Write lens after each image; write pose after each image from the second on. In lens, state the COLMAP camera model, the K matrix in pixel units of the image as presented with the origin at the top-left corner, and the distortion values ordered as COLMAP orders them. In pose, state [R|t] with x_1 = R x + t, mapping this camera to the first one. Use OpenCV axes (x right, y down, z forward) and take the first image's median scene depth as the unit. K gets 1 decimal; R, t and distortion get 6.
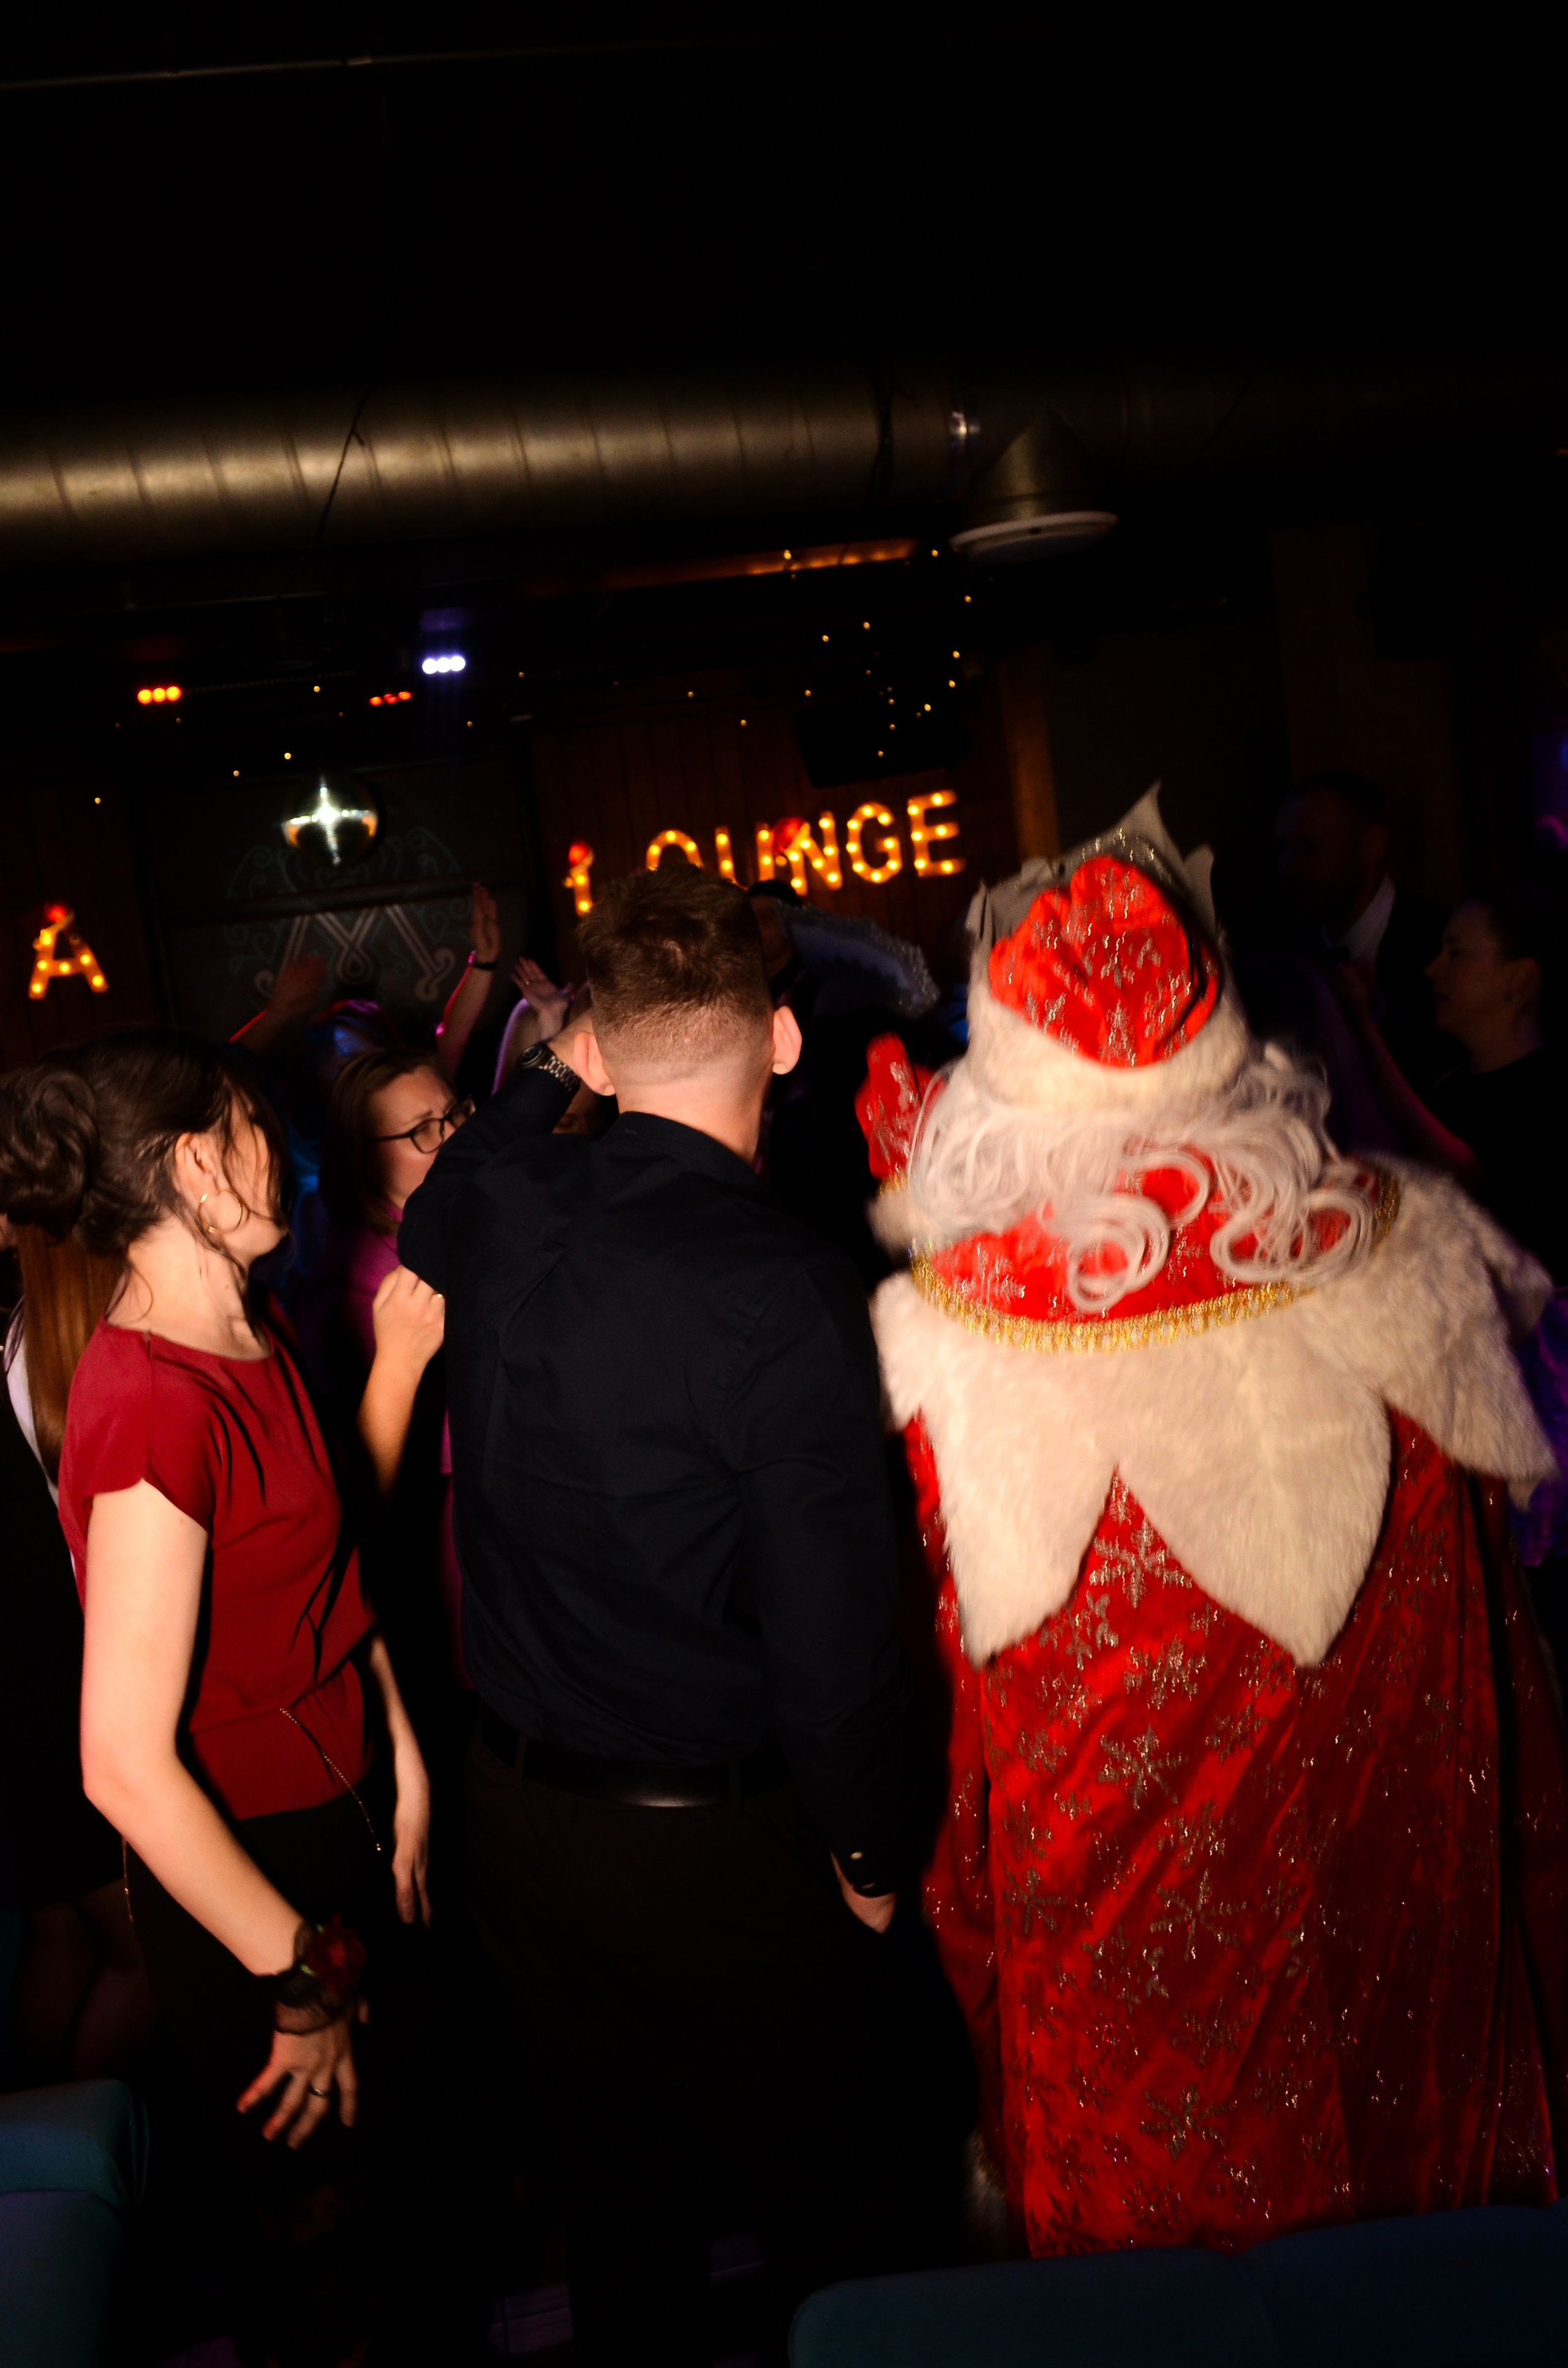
lens RADIAL K [[1840.8, 0, 768.3], [0, 1840.8, 1183.9], [0, 0, 1]] dist [-0.114030, 0.006204]
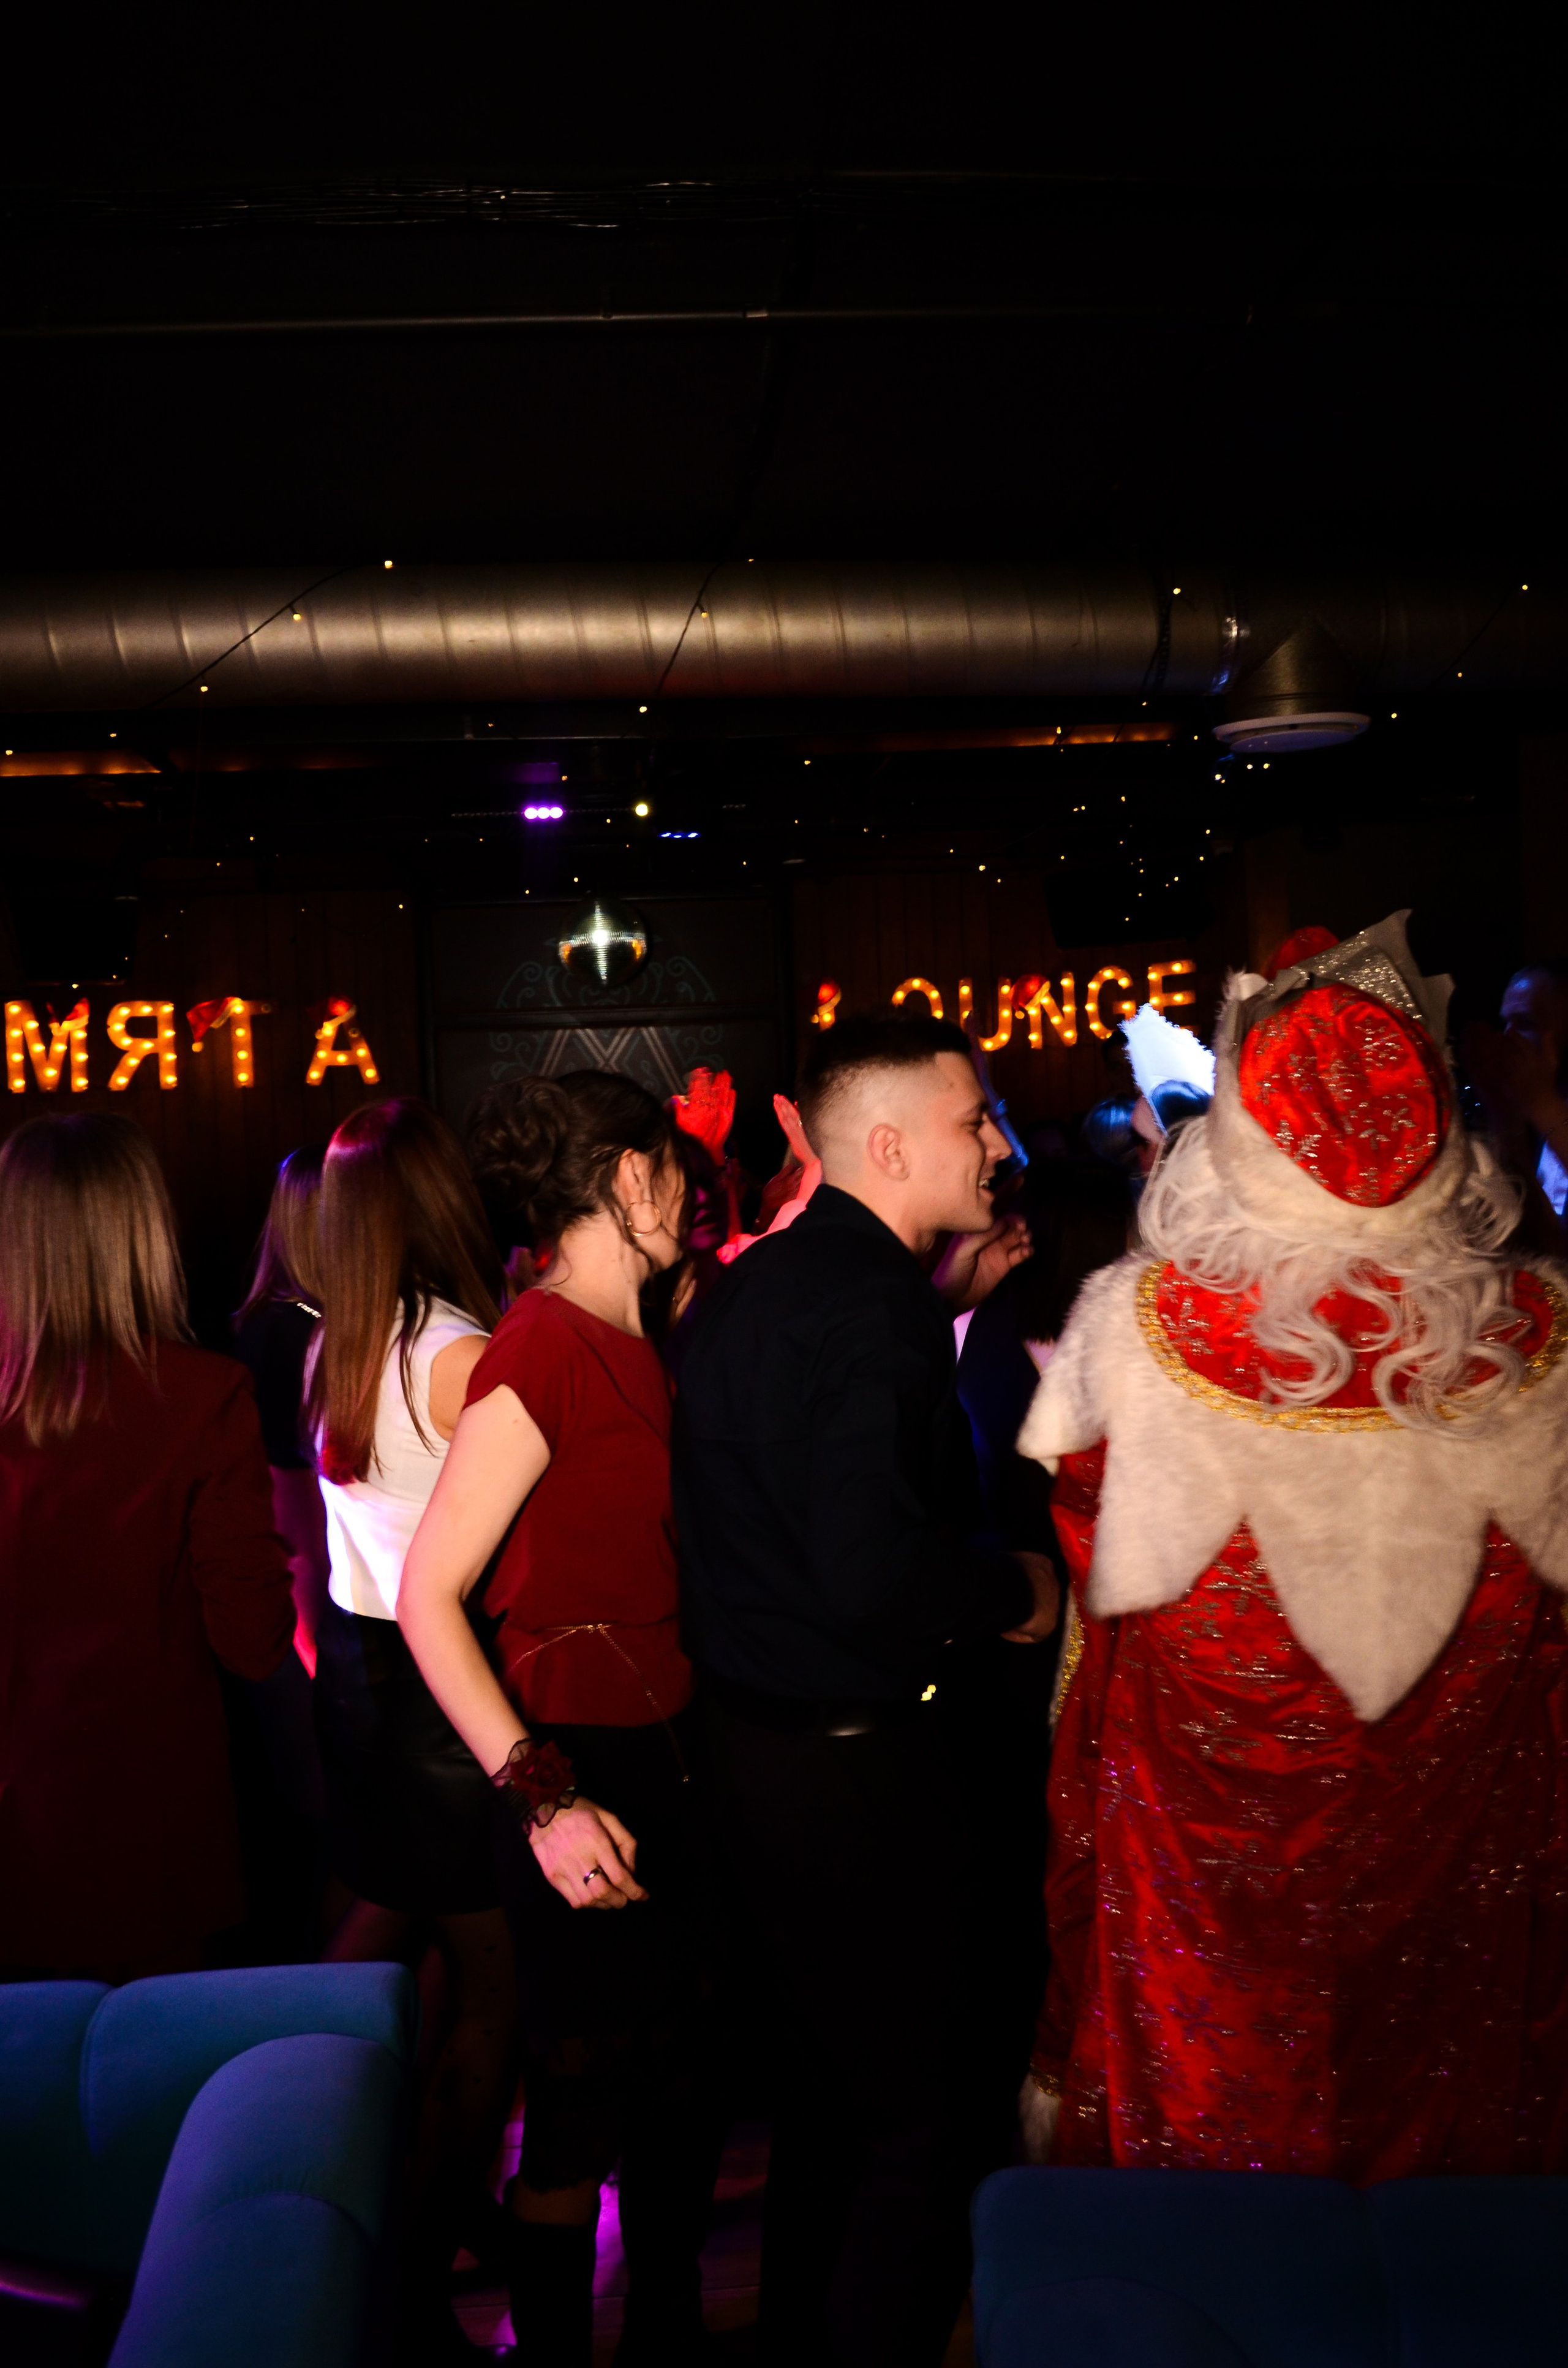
lens RADIAL K [[1840.8, 0, 770.8], [0, 1840.8, 1206.7], [0, 0, 1]] dist [-0.114030, 0.006204]
pose [[0.989960, 0.087496, -0.111015, -0.008473], [-0.094899, 0.993476, -0.063238, 0.012429], [0.104757, 0.073138, 0.991805, -0.044527]]
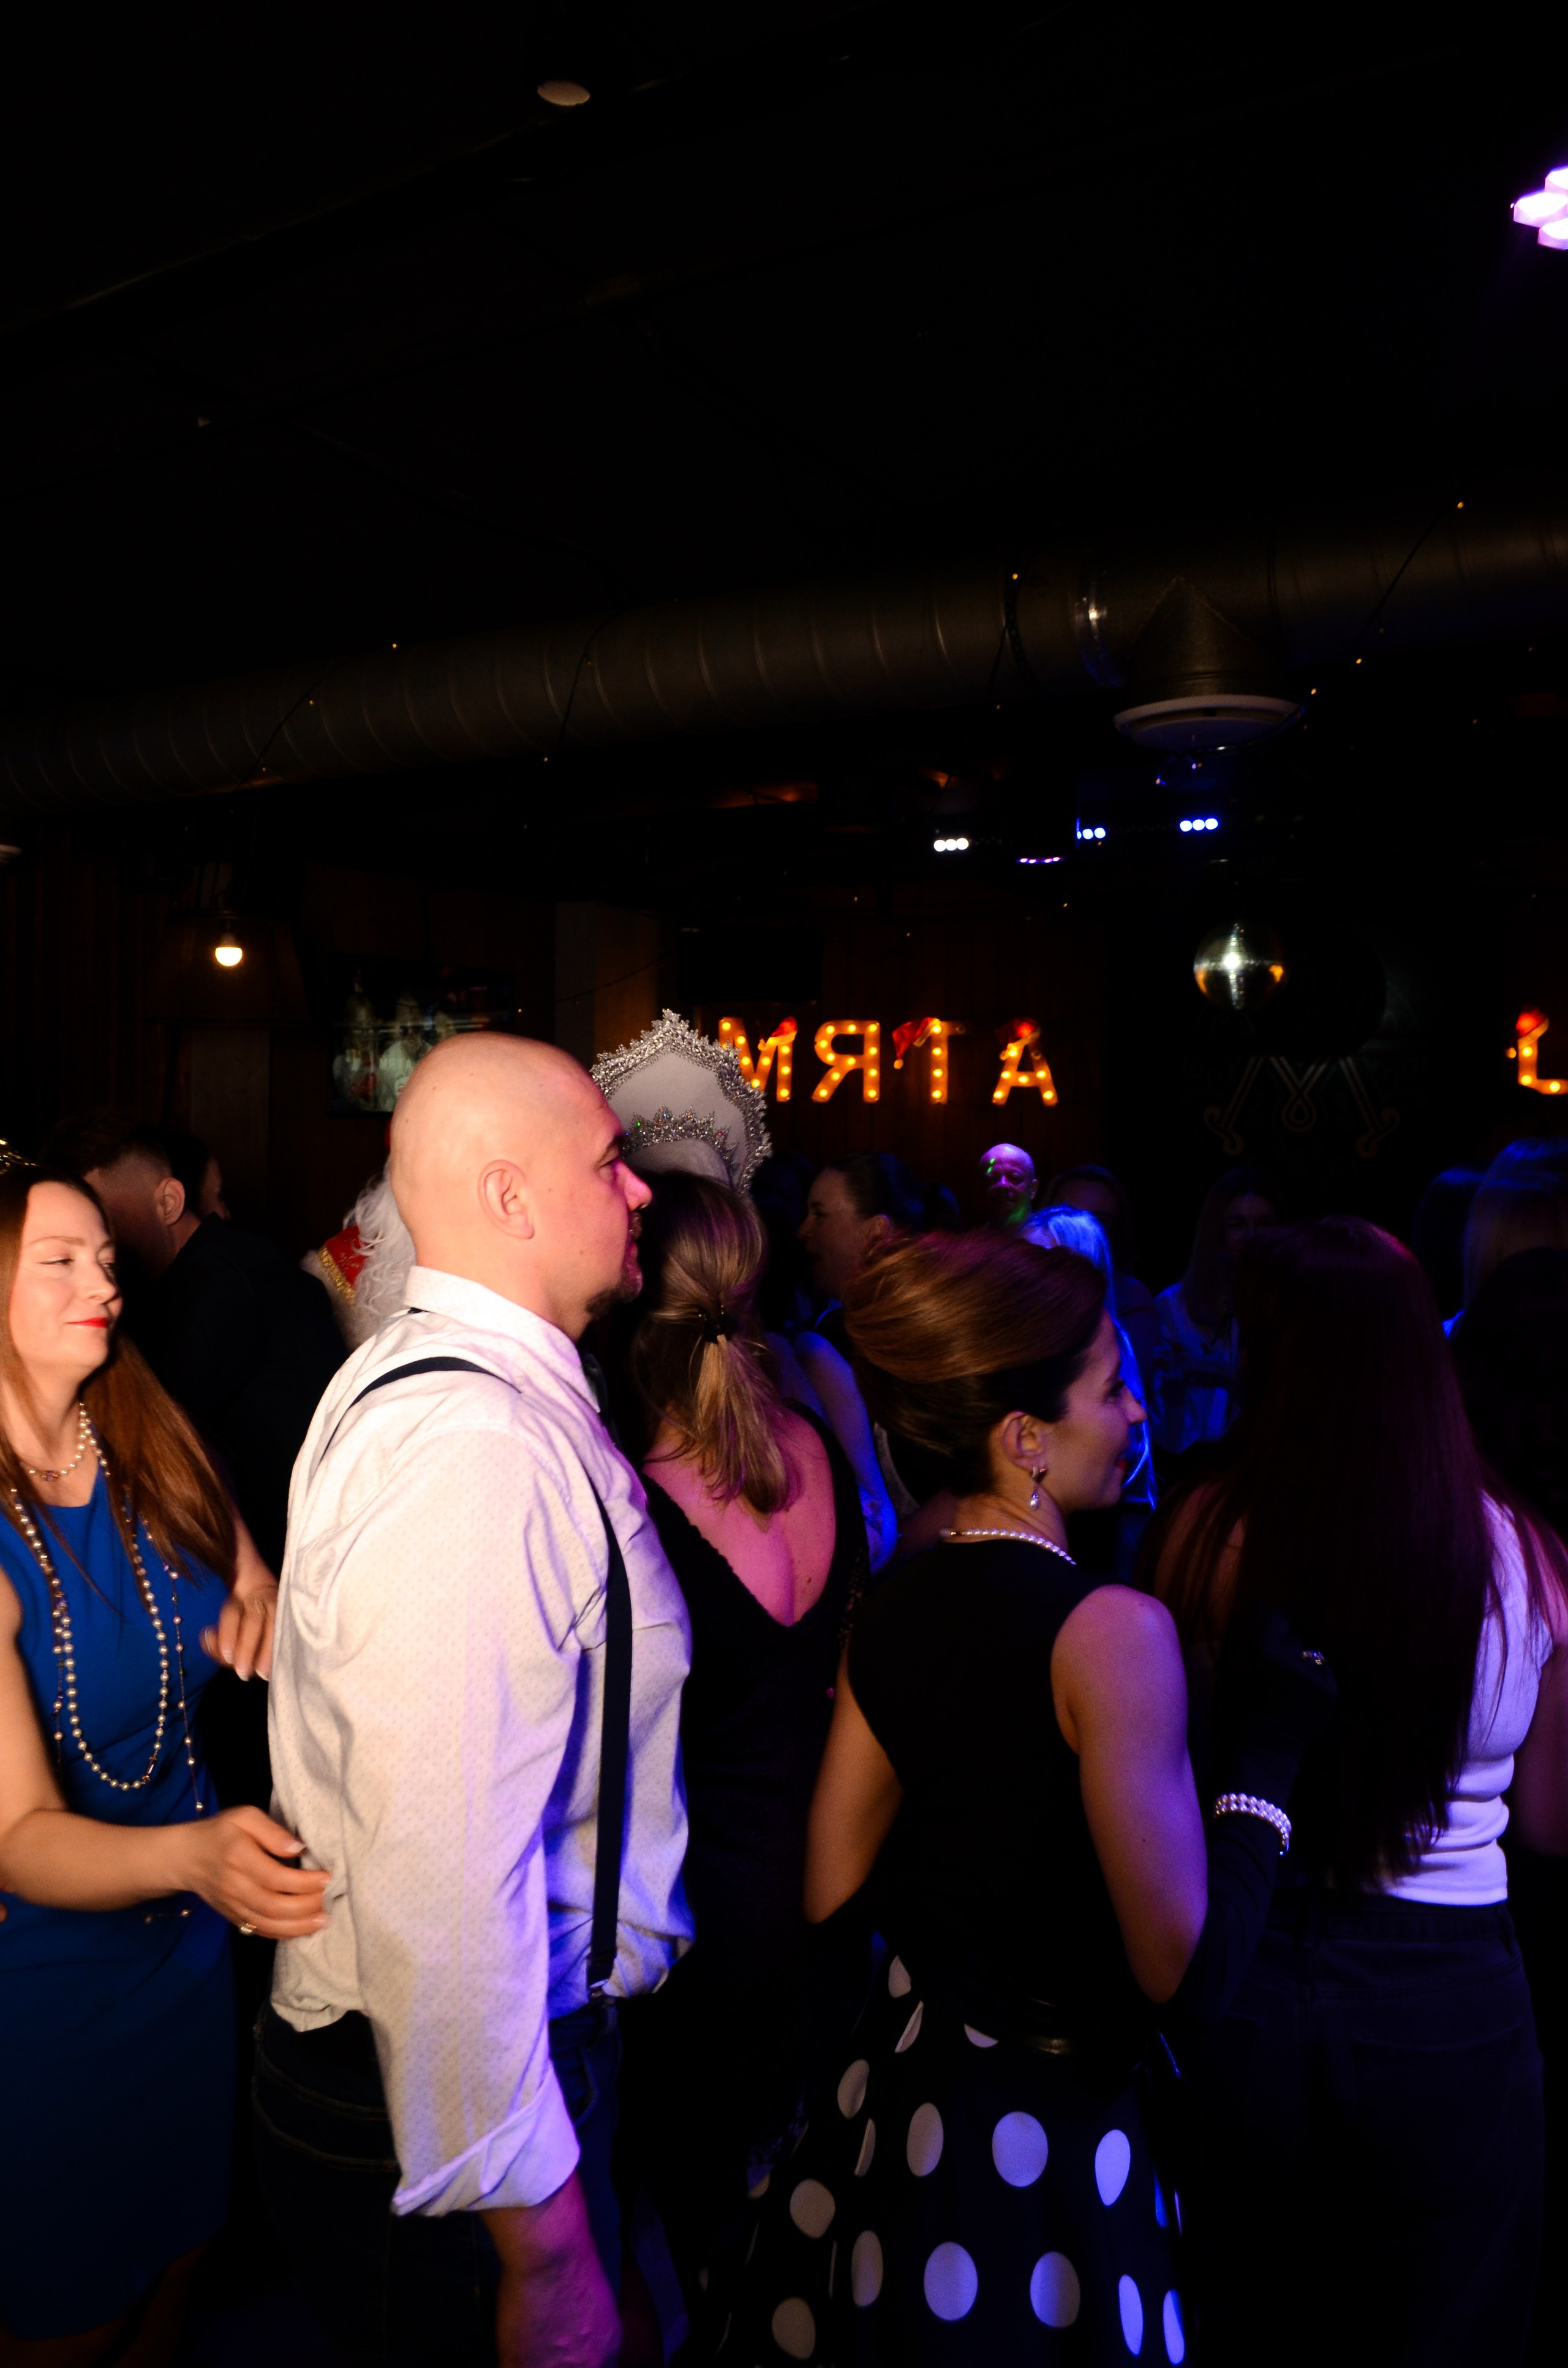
lens RADIAL K [[1840.8, 0, 780.3], [0, 1840.8, 1174.0], [0, 0, 1]] dist [-0.114030, 0.006204]
pose [[0.697873, 0.141866, -0.702031, 0.300427], [-0.188635, 0.981987, 0.010922, -0.046644], [0.690934, 0.124805, 0.712063, 0.104035]]
